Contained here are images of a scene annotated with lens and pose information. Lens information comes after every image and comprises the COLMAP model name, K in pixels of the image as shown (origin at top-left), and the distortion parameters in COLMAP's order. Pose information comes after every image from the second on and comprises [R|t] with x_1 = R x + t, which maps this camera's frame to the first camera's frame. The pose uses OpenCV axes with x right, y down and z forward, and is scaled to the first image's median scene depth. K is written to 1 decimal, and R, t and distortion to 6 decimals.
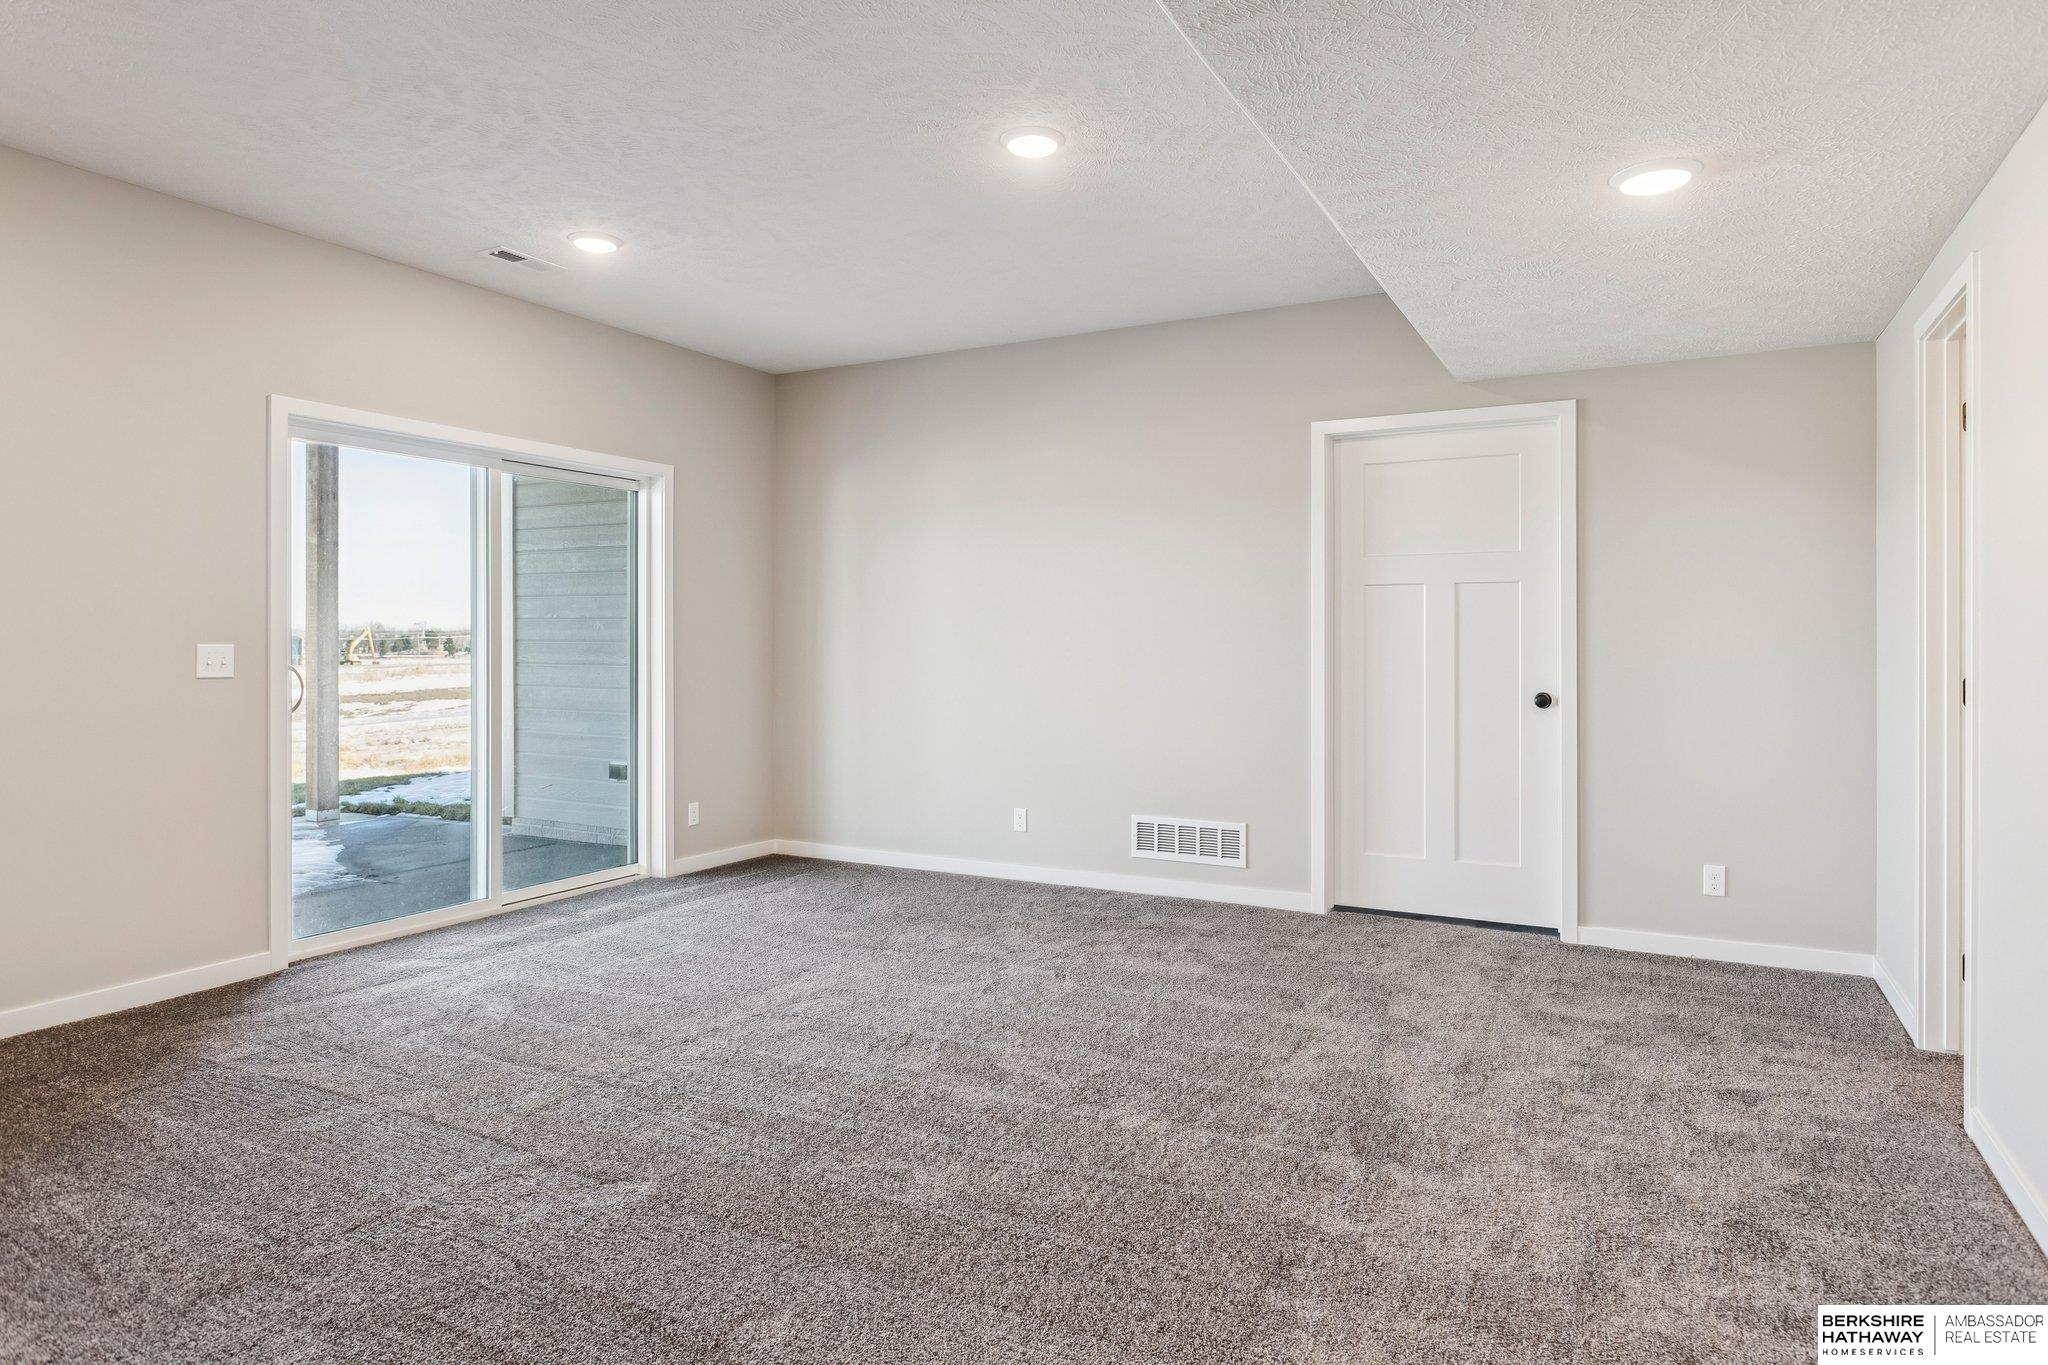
lens RADIAL K [[1248.4, 0, 1021.5], [0, 1248.4, 669.2], [0, 0, 1]] dist [-0.003273, -0.000134]
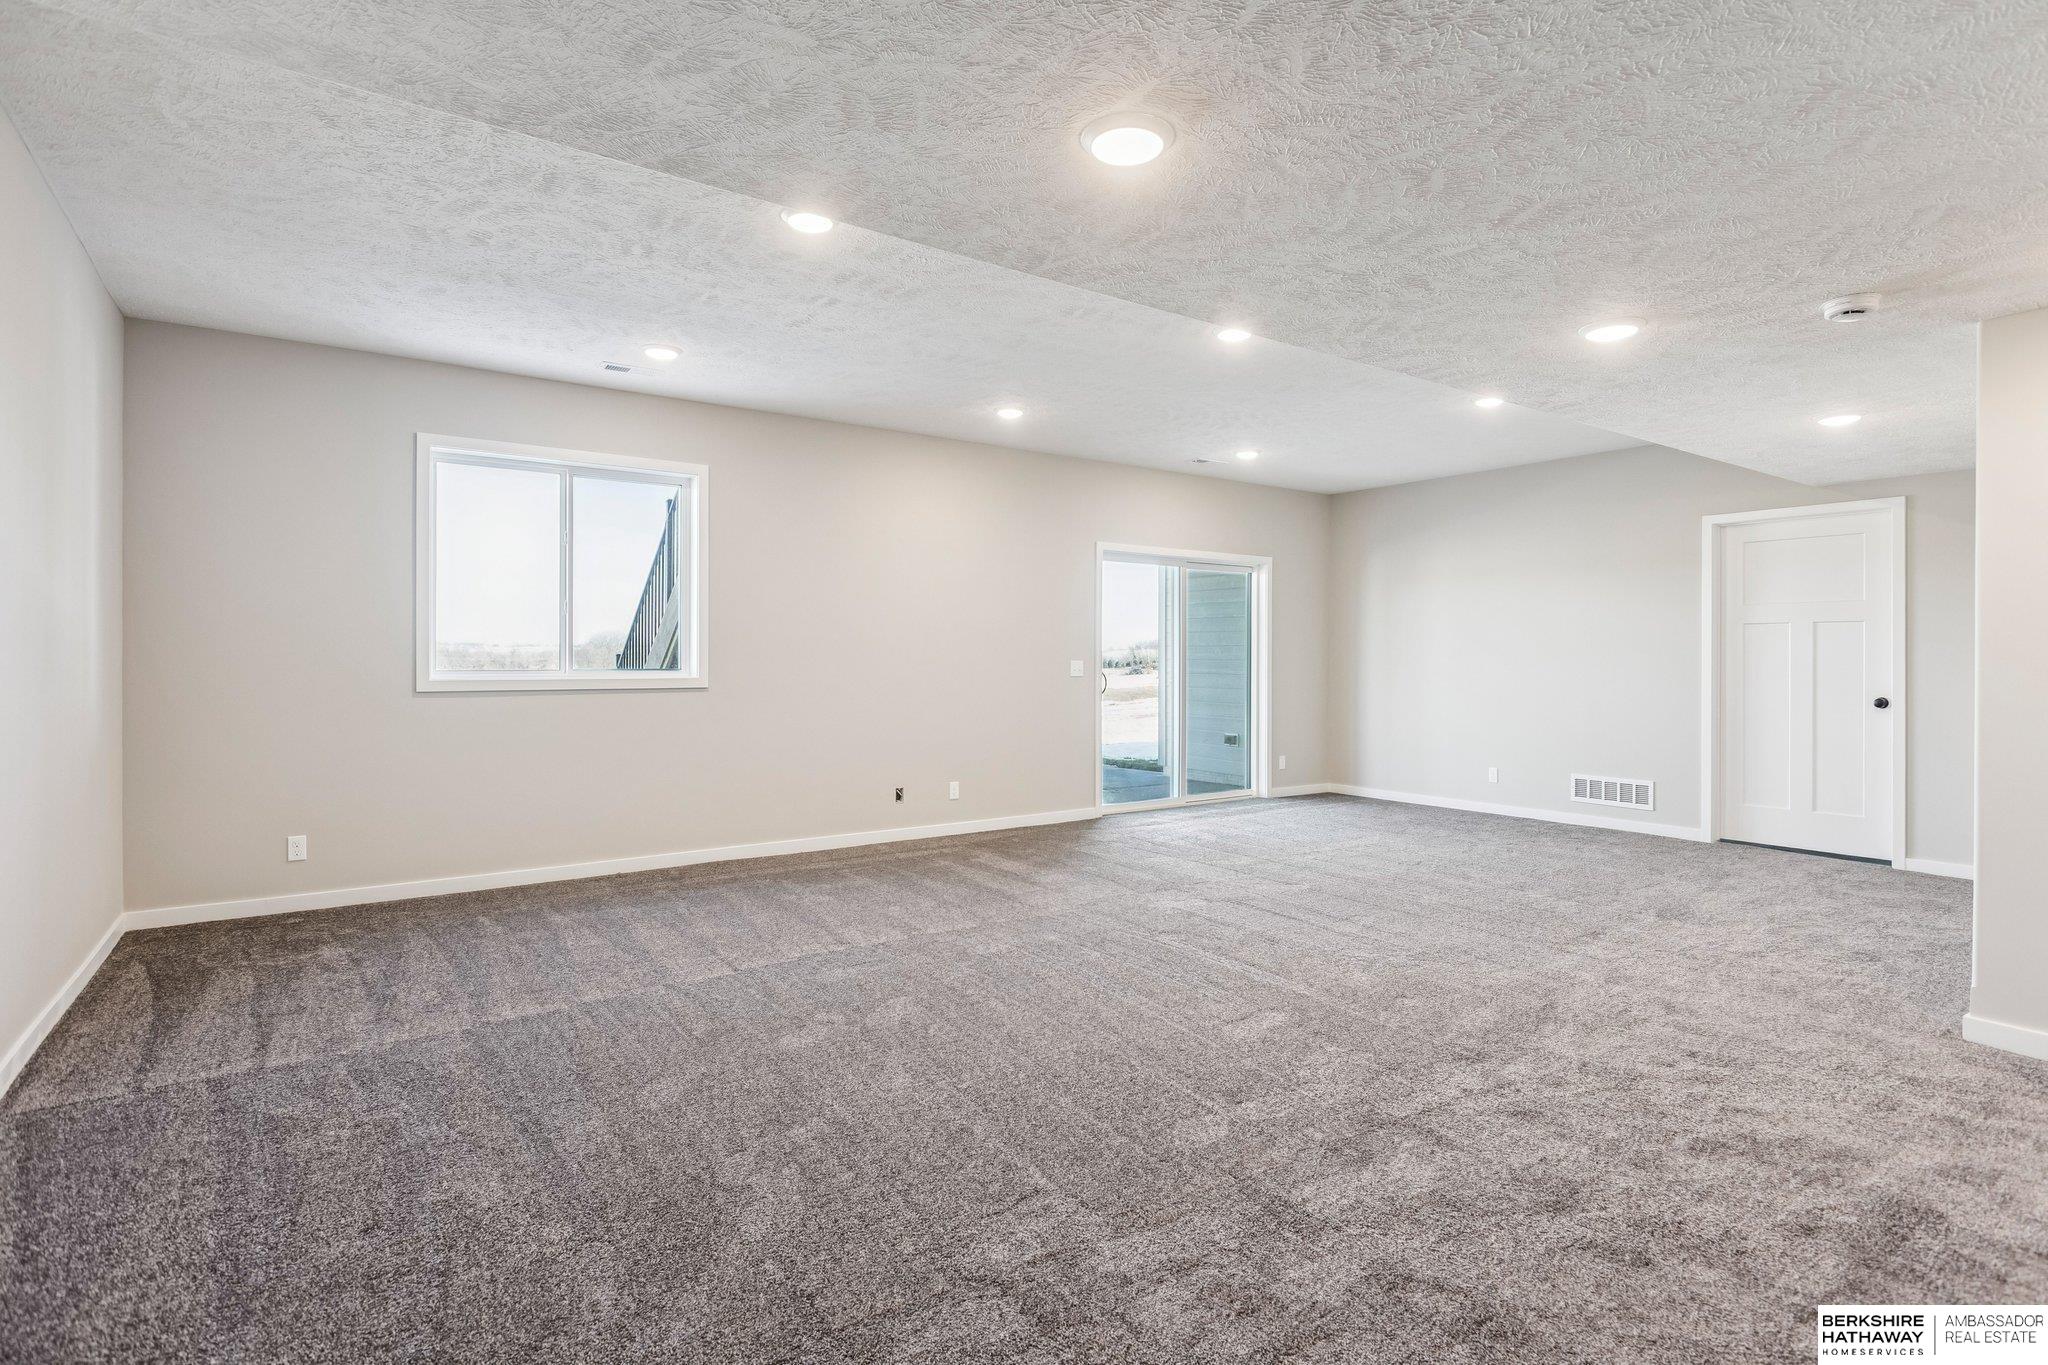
lens RADIAL K [[1030.6, 0, 1020.8], [0, 1030.6, 664.0], [0, 0, 1]] dist [-0.020310, -0.000227]
pose [[0.898229, 0.003883, -0.439510, 0.034576], [-0.012321, 0.999790, -0.016348, 0.010564], [0.439355, 0.020099, 0.898089, -0.458901]]
